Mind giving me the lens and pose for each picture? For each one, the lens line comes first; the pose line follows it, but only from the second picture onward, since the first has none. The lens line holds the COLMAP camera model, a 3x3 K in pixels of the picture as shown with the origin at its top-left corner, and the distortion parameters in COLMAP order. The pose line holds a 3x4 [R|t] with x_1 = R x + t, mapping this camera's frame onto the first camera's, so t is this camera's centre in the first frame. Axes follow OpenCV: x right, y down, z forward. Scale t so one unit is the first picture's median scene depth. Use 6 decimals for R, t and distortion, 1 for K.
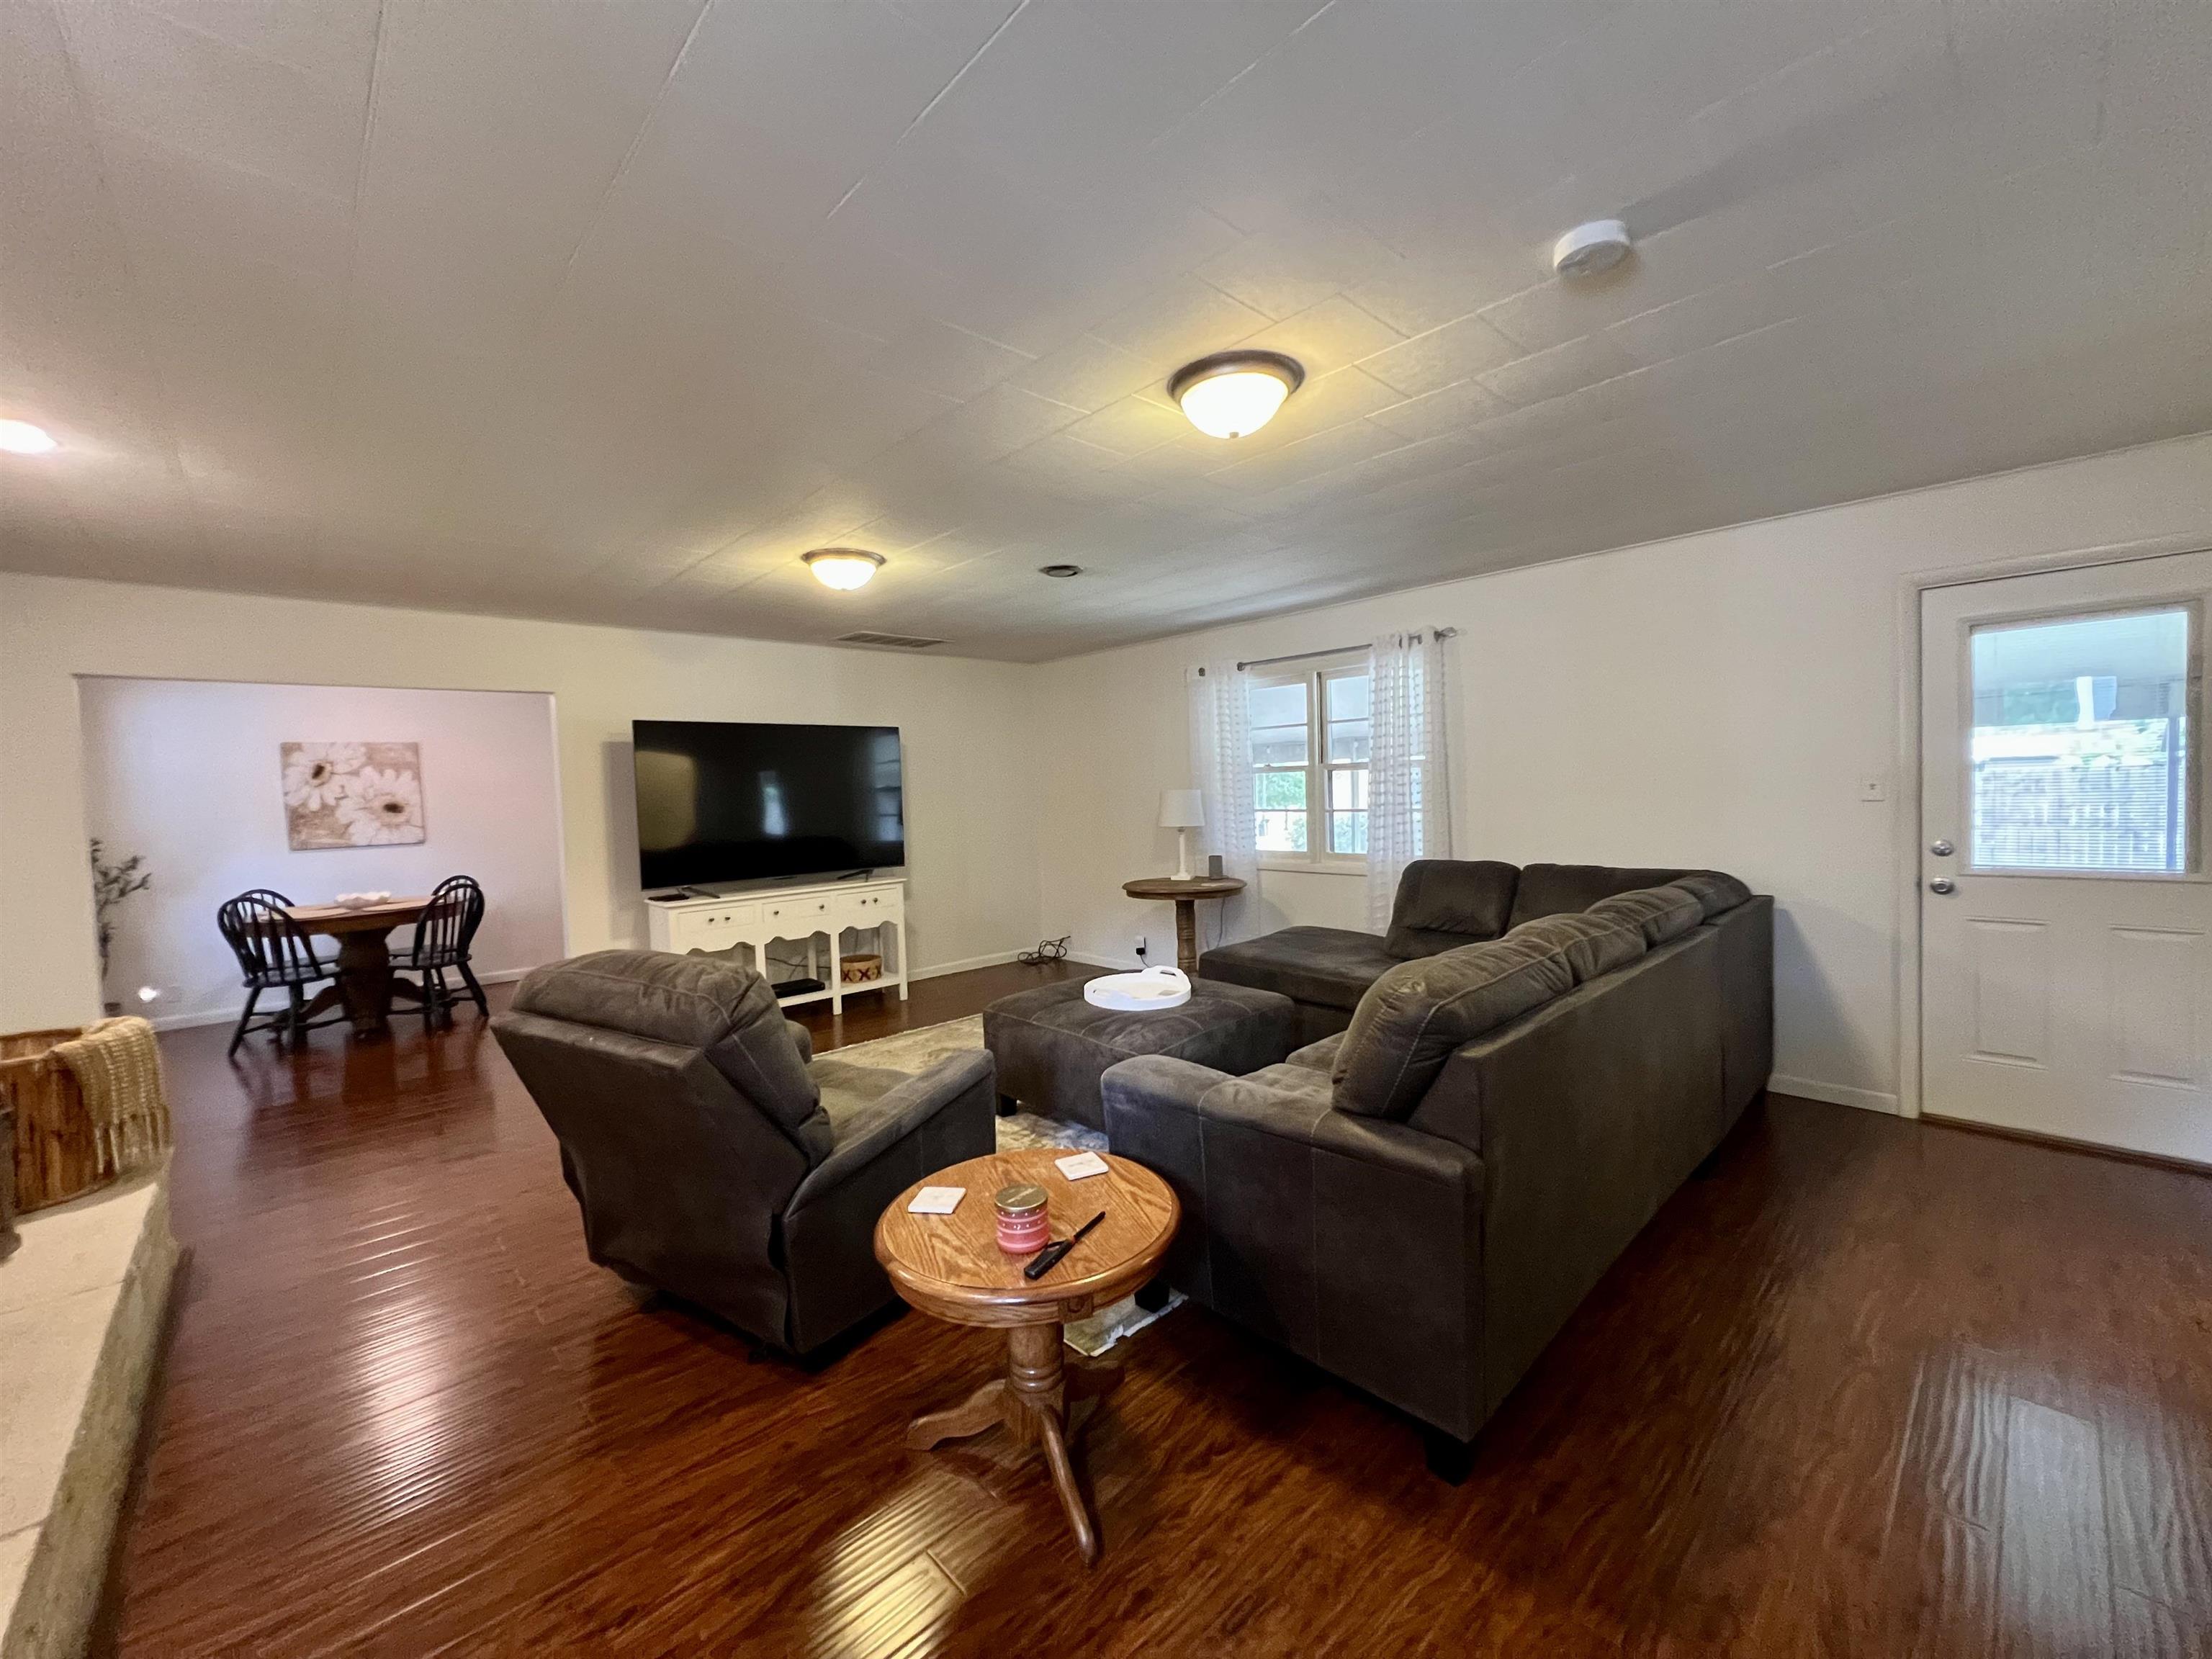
lens RADIAL K [[880.5, 0, 1100.8], [0, 880.5, 821.6], [0, 0, 1]] dist [0.000446, -0.000159]
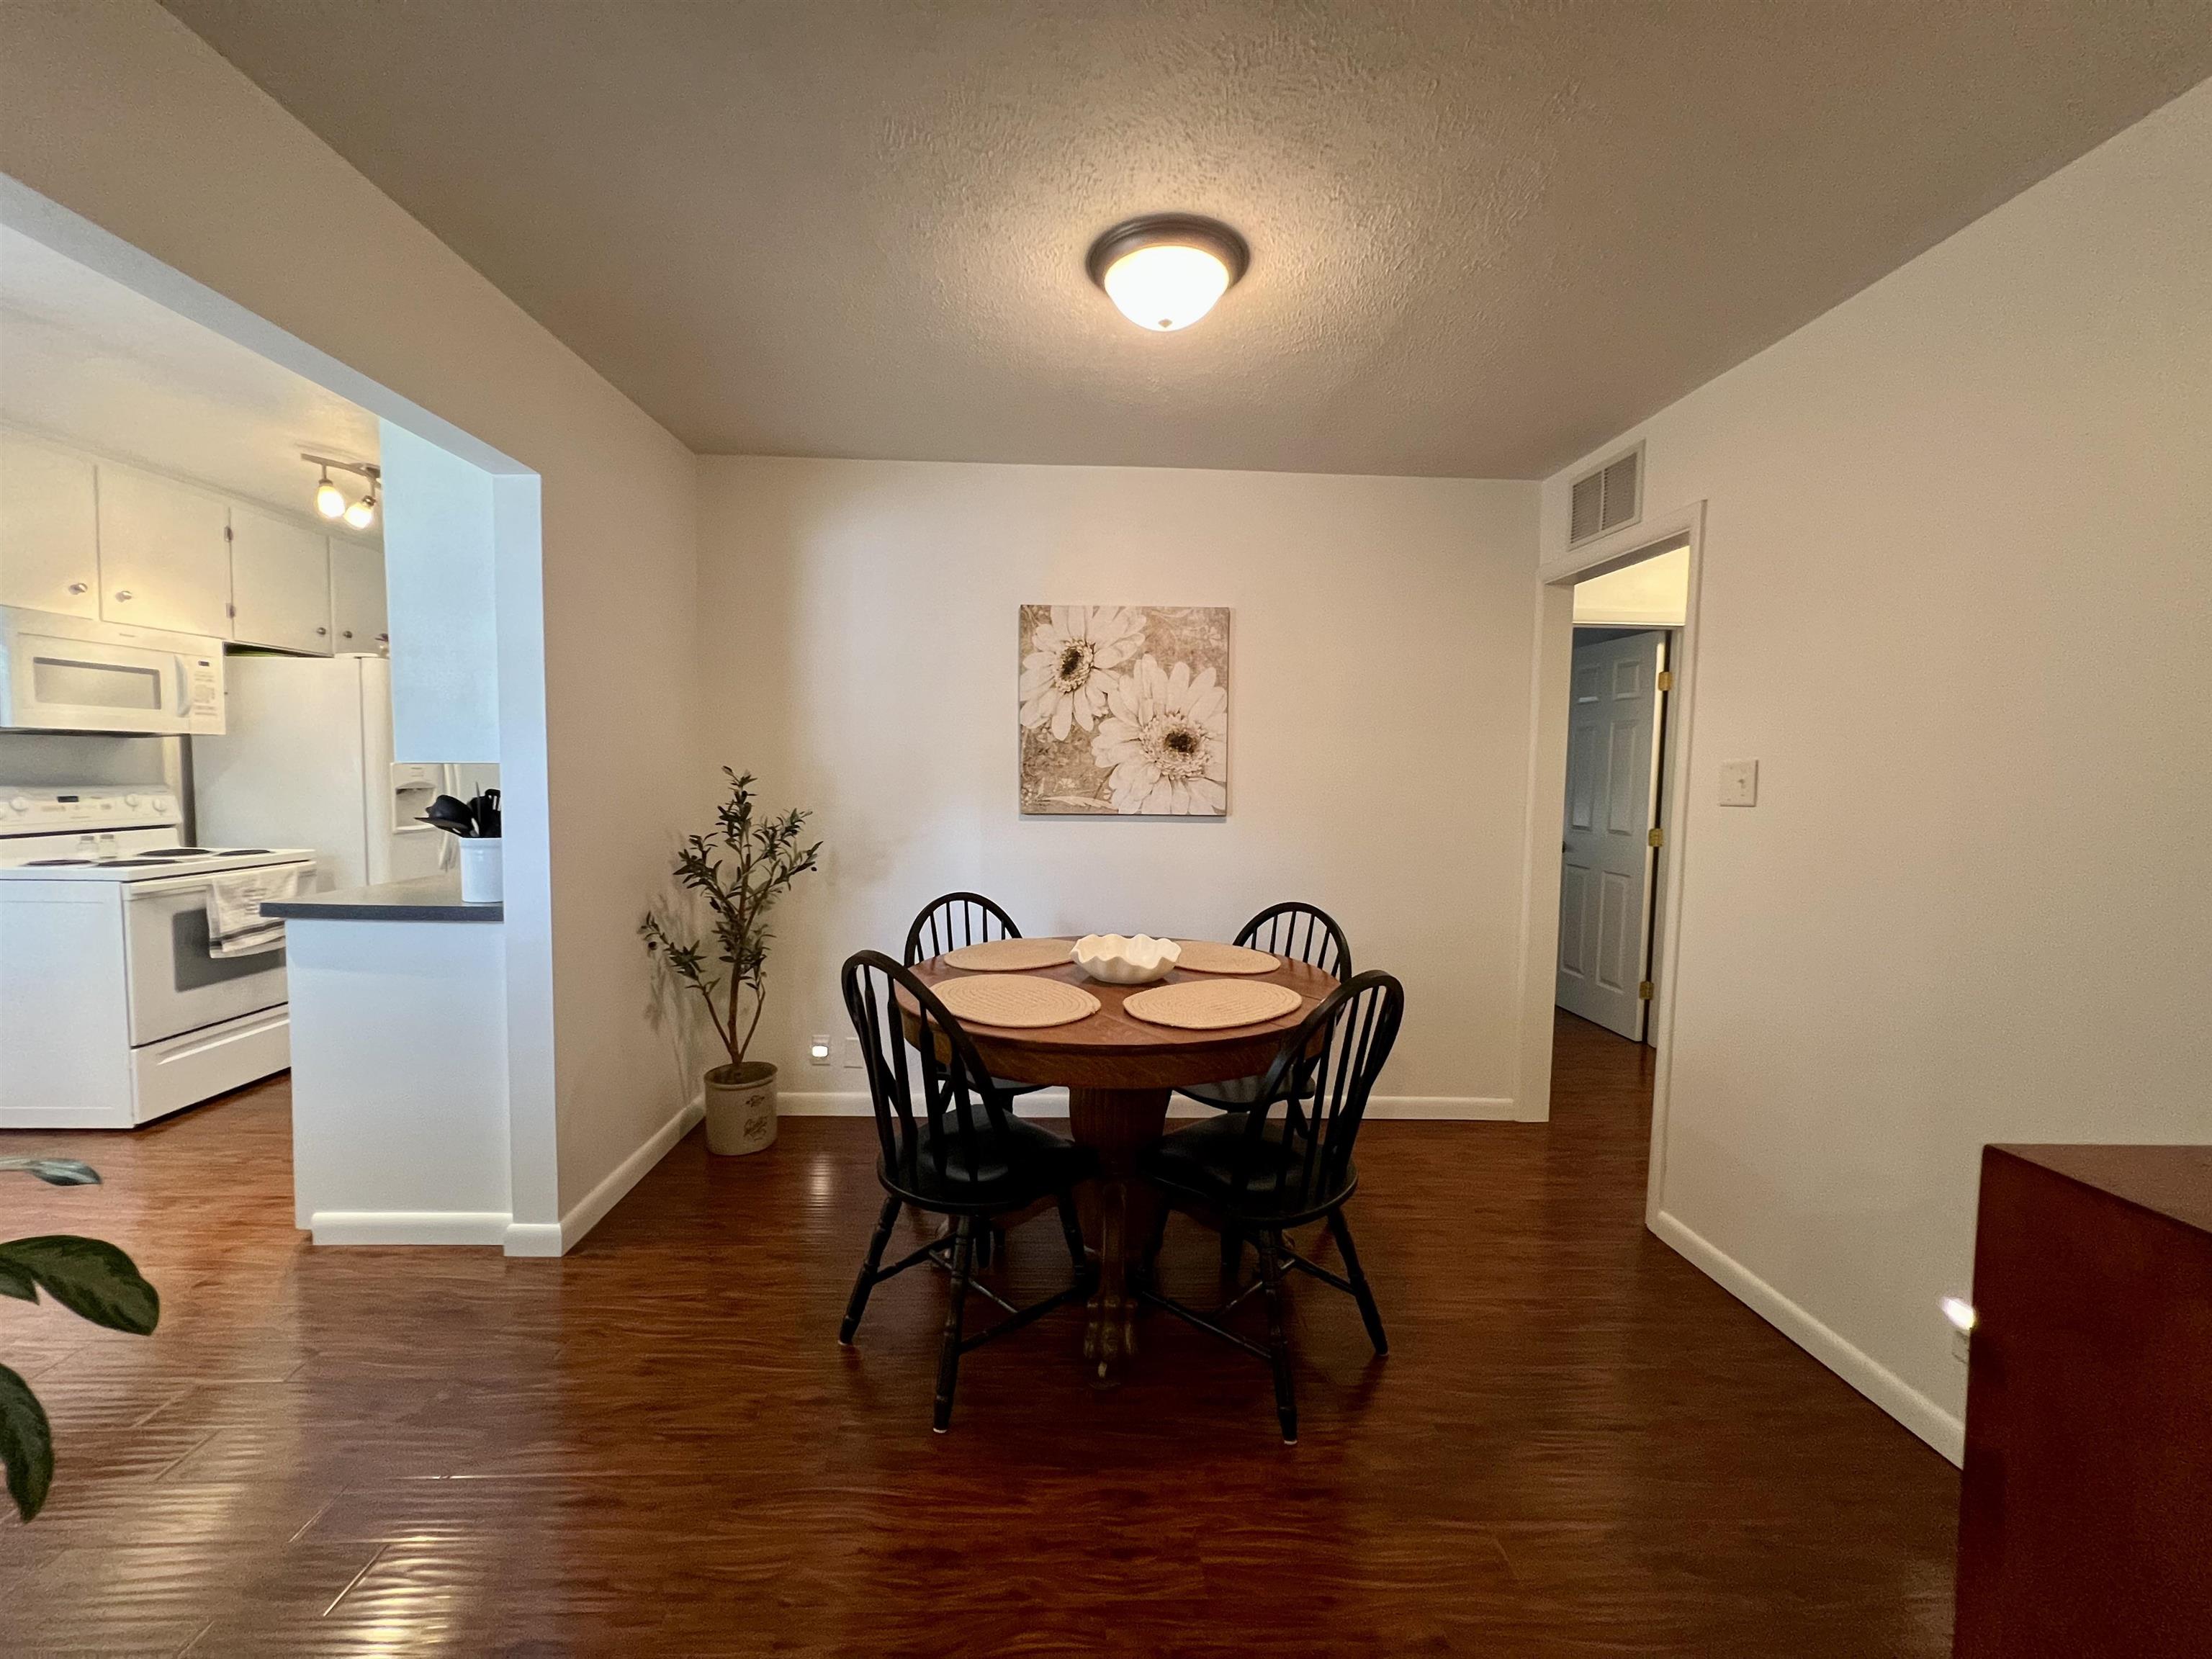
lens RADIAL K [[880.5, 0, 1108.5], [0, 880.5, 819.2], [0, 0, 1]] dist [0.000446, -0.000159]
pose [[0.760106, 0.076798, -0.645245, -0.530511], [-0.067458, 0.996952, 0.039192, 0.011015], [0.646288, 0.013736, 0.762970, 0.619274]]
